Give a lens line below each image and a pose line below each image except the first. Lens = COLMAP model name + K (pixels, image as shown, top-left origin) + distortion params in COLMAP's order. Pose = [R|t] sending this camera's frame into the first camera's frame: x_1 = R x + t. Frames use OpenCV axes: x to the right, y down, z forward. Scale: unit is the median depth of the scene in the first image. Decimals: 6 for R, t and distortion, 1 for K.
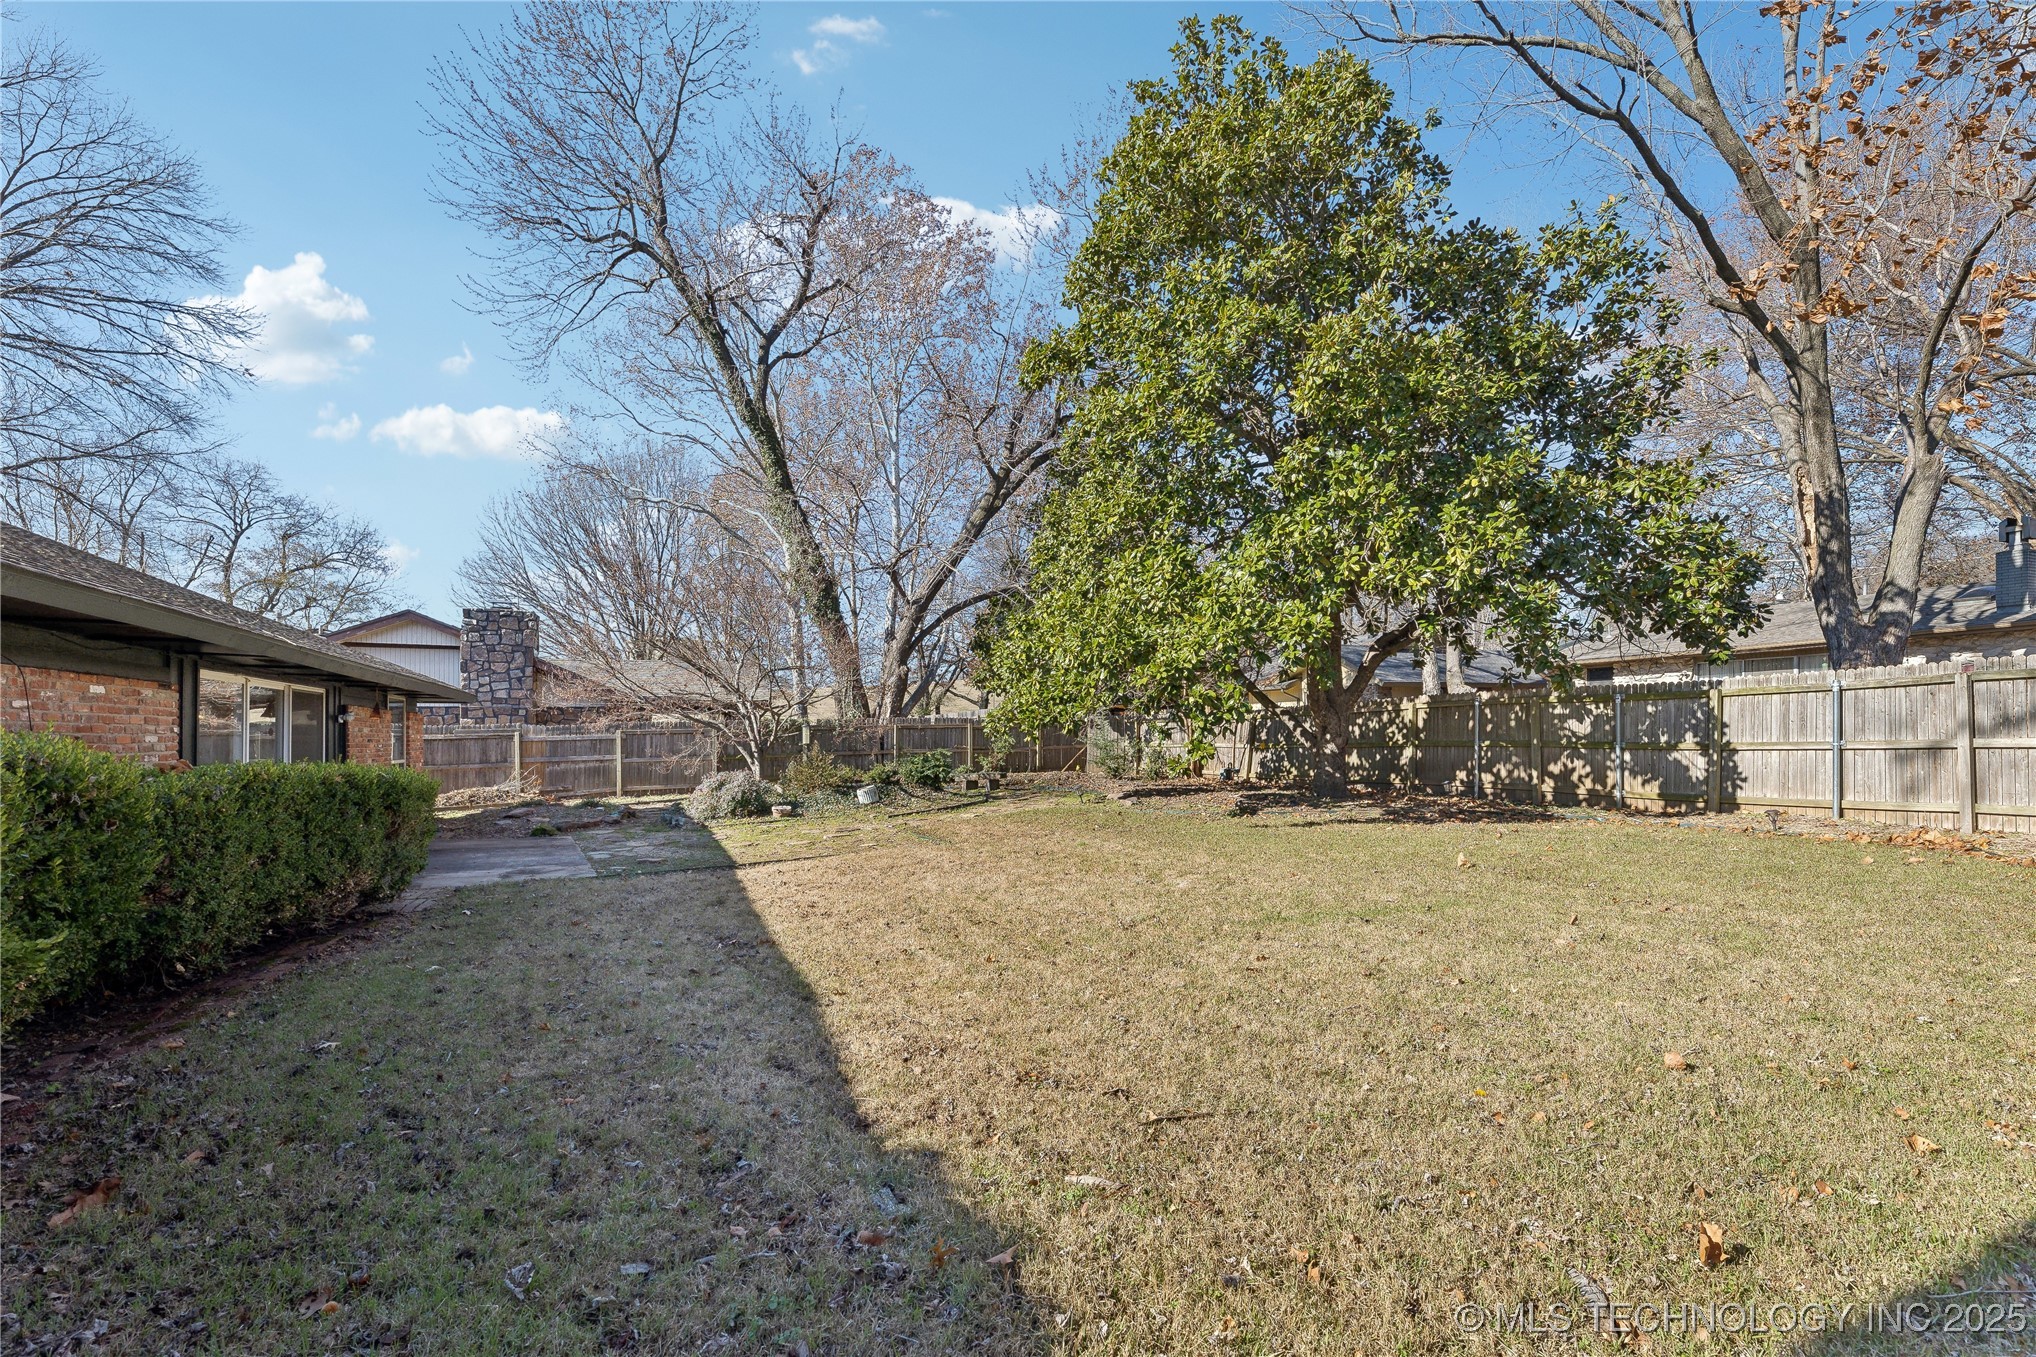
lens RADIAL K [[842.5, 0, 1018.9], [0, 842.5, 722.4], [0, 0, 1]] dist [-0.001793, 0.000141]
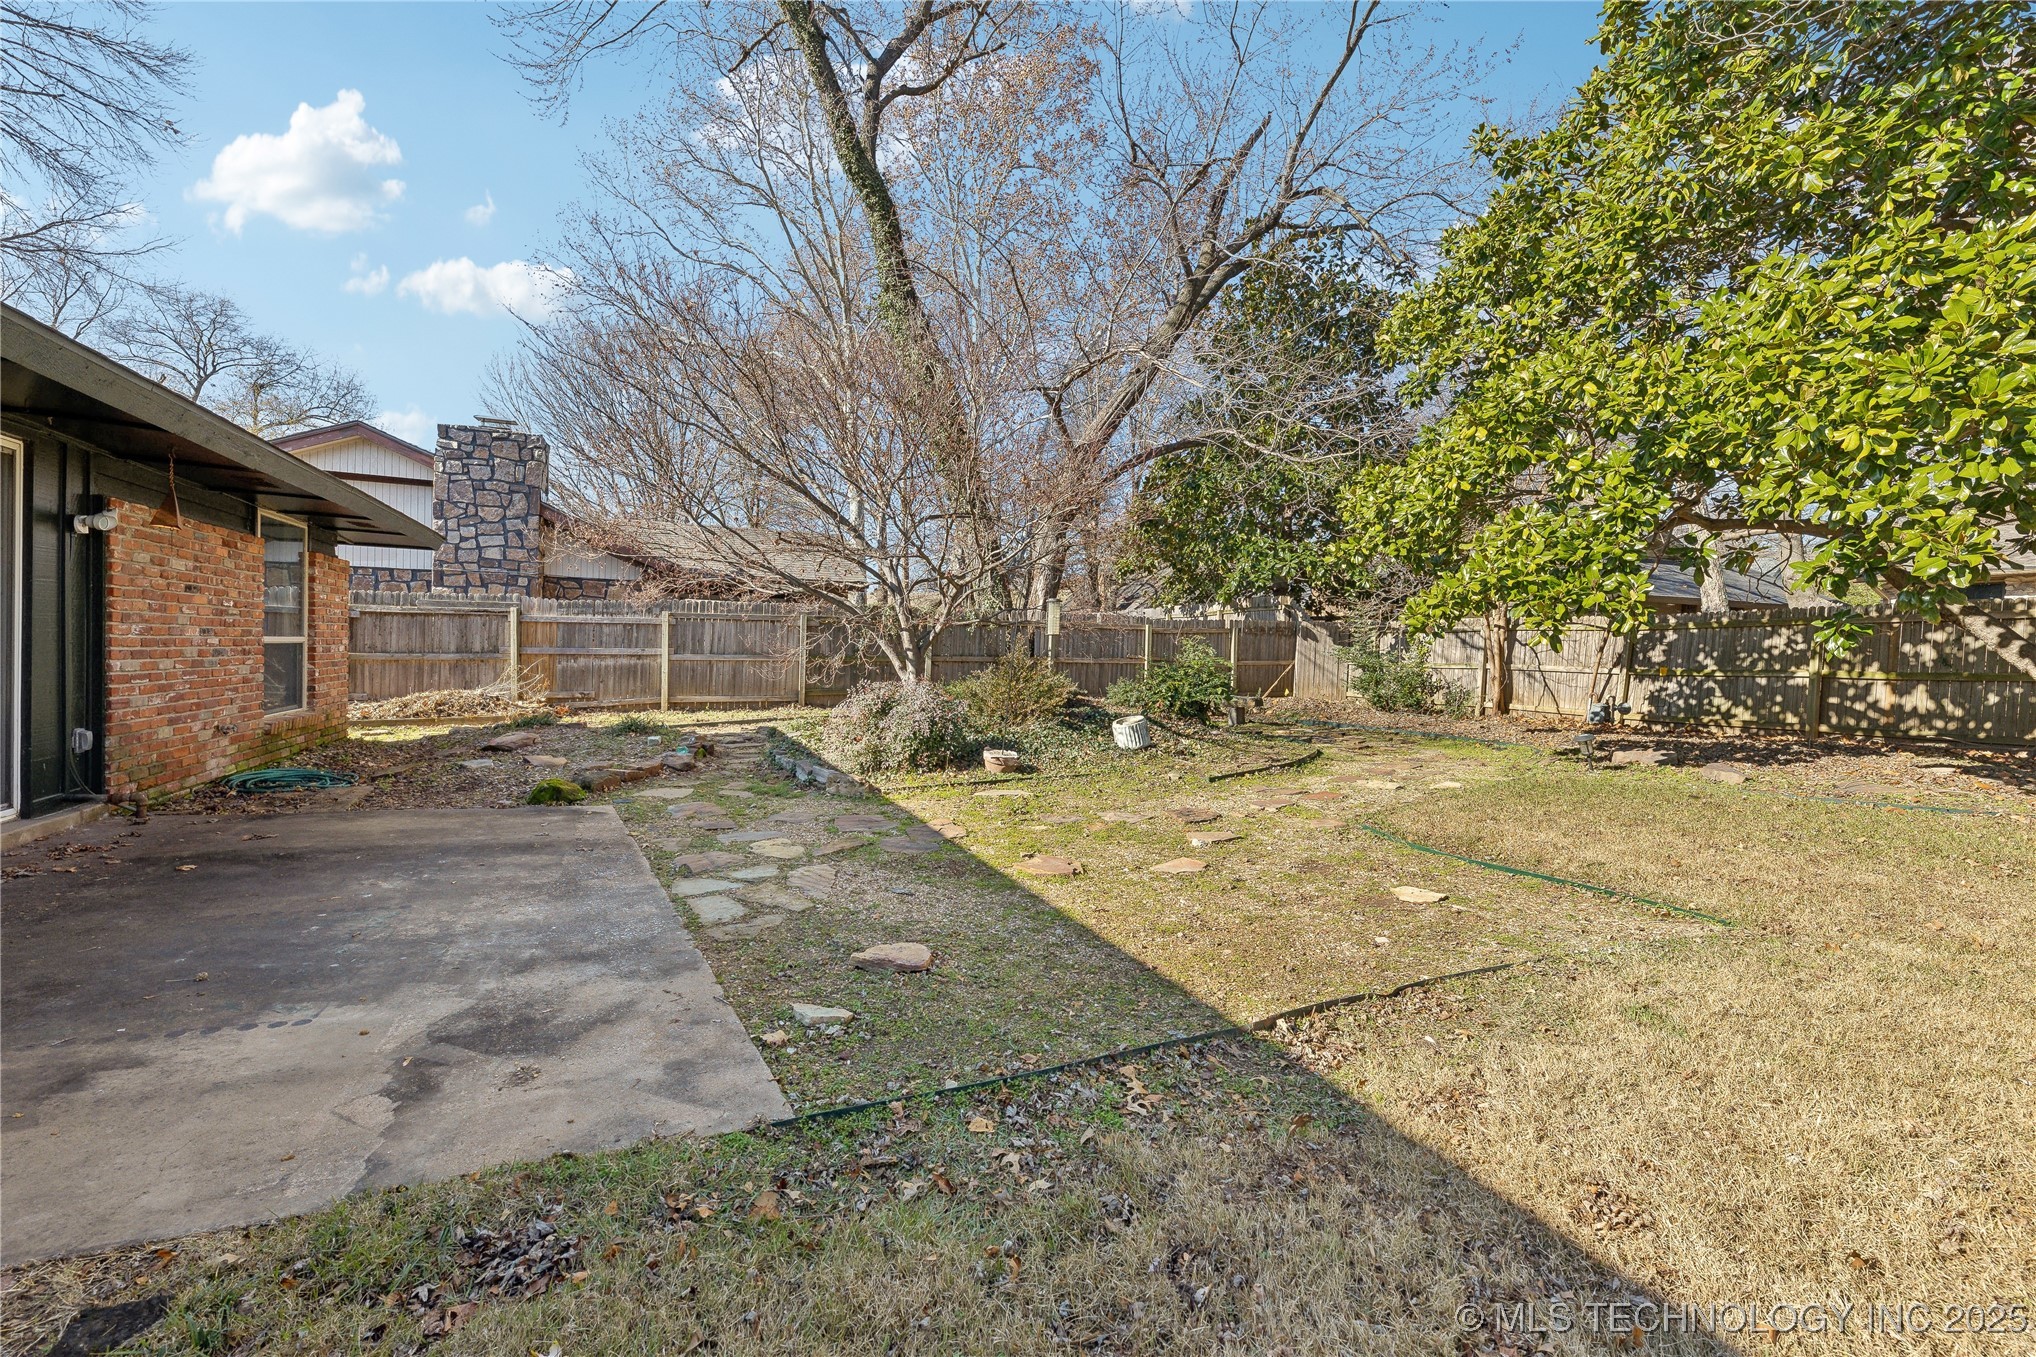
lens RADIAL K [[834.6, 0, 1009.9], [0, 834.6, 672.3], [0, 0, 1]] dist [-0.001891, -0.000255]
pose [[0.999231, 0.038364, -0.008064, -0.194476], [-0.038001, 0.998430, 0.041145, 0.019784], [0.009630, -0.040807, 0.999121, 0.338309]]
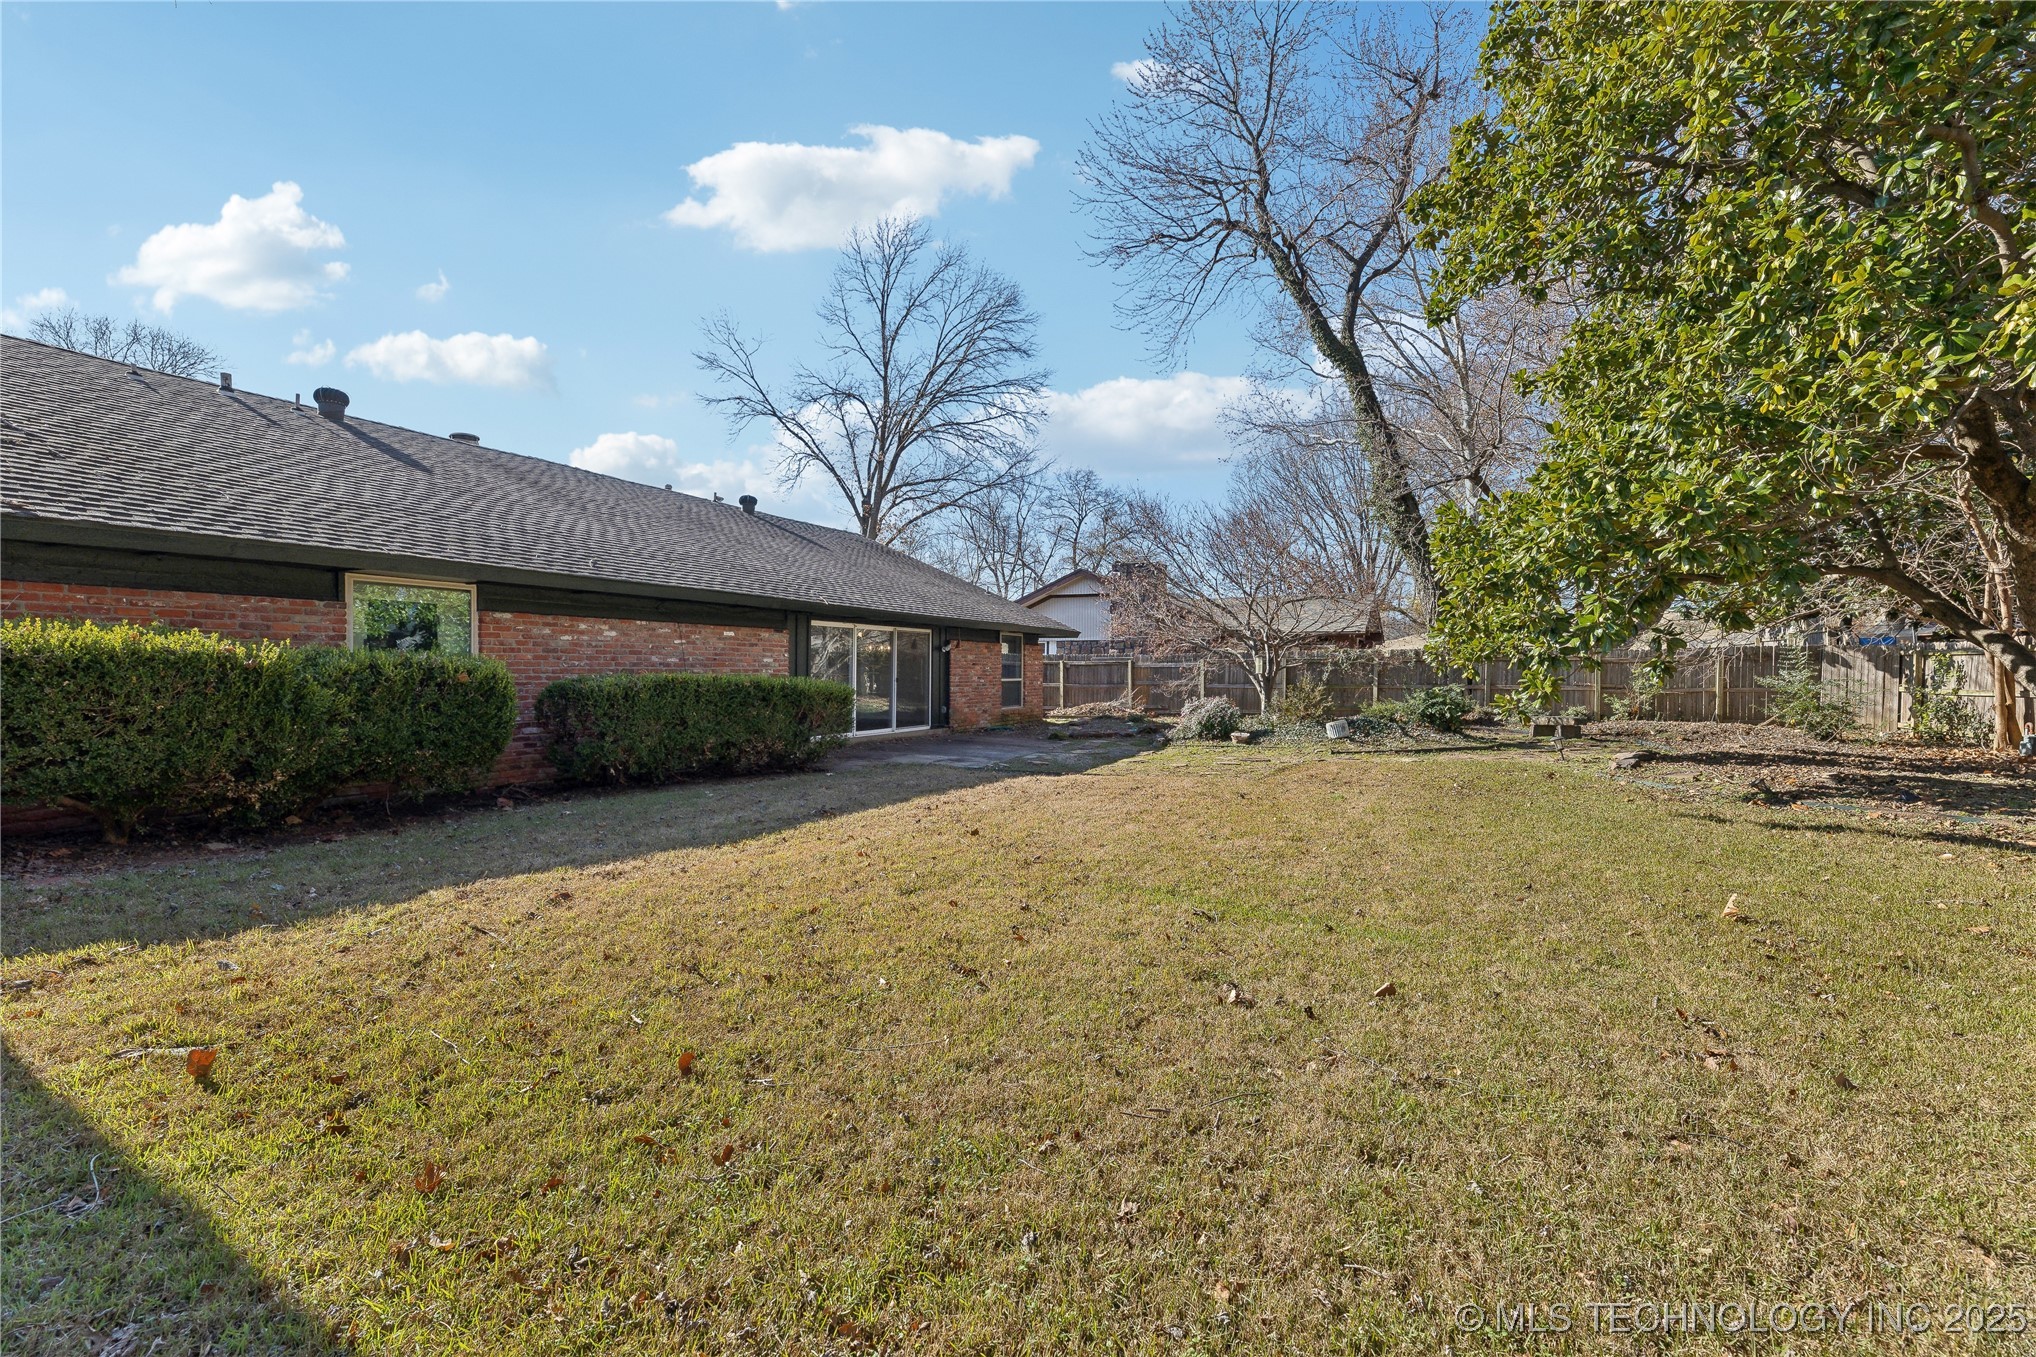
lens RADIAL K [[811.8, 0, 1021.4], [0, 811.8, 657.1], [0, 0, 1]] dist [-0.001932, -0.000175]
pose [[0.623822, 0.008118, -0.781525, 0.236702], [-0.003998, 0.999966, 0.007196, -0.000648], [0.781557, -0.001364, 0.623833, 0.117955]]
